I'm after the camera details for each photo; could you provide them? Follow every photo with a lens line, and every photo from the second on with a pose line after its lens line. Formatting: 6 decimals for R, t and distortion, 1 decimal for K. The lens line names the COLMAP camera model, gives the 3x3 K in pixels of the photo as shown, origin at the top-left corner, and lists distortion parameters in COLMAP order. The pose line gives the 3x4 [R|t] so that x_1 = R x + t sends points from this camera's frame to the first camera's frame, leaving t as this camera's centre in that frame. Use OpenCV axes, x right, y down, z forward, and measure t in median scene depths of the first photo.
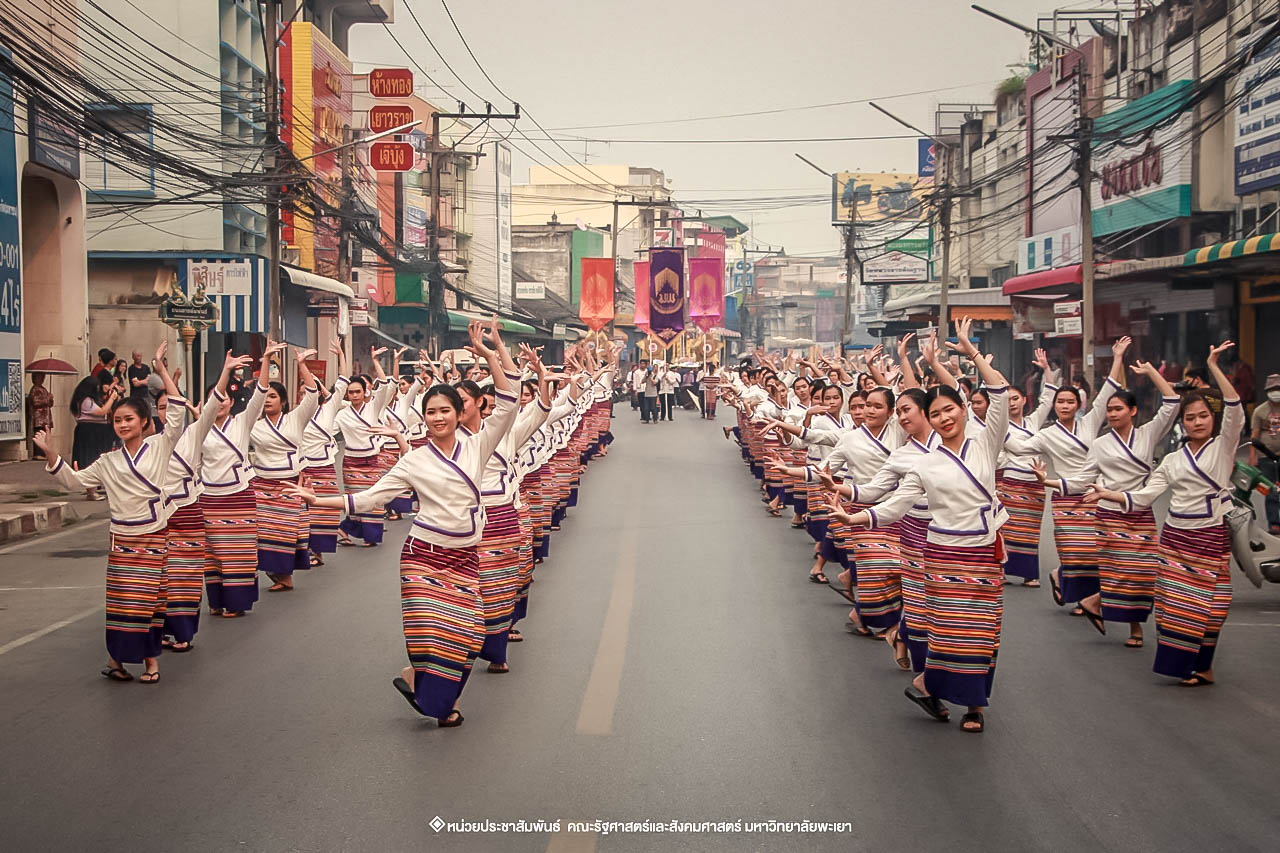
lens RADIAL K [[2384.3, 0, 648.6], [0, 2384.3, 456.7], [0, 0, 1]] dist [0.076395, 0.000000]
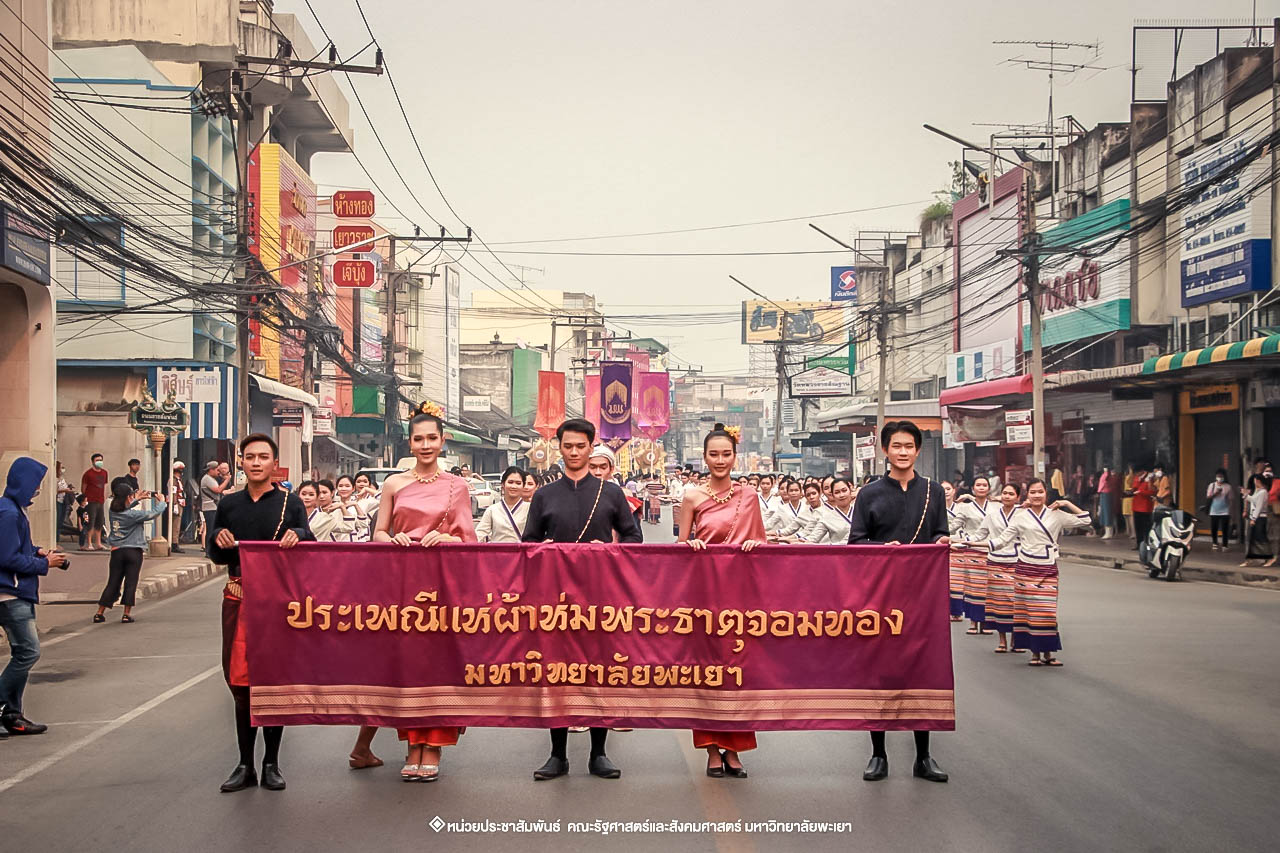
lens RADIAL K [[2156.2, 0, 642.0], [0, 2156.2, 421.7], [0, 0, 1]] dist [0.124052, 0.000000]
pose [[0.999471, 0.001634, 0.032492, -0.009548], [0.000406, 0.998035, -0.062657, -0.000934], [-0.032531, 0.062637, 0.997506, 0.042924]]
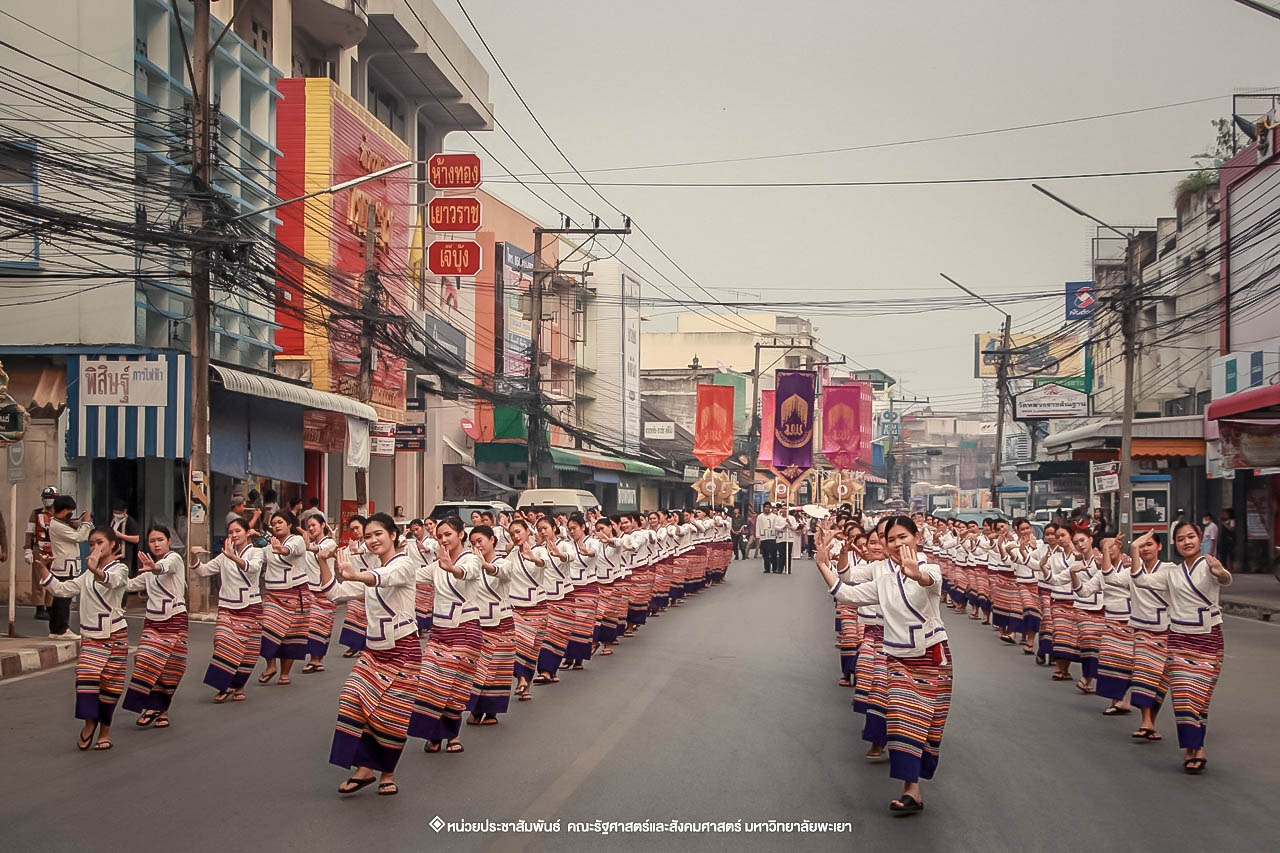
lens RADIAL K [[2122.9, 0, 667.3], [0, 2122.9, 477.2], [0, 0, 1]] dist [0.014958, 0.000000]
pose [[0.997786, 0.003080, -0.066431, 0.013584], [-0.006657, 0.998536, -0.053680, -0.007793], [0.066168, 0.054003, 0.996346, 0.219032]]
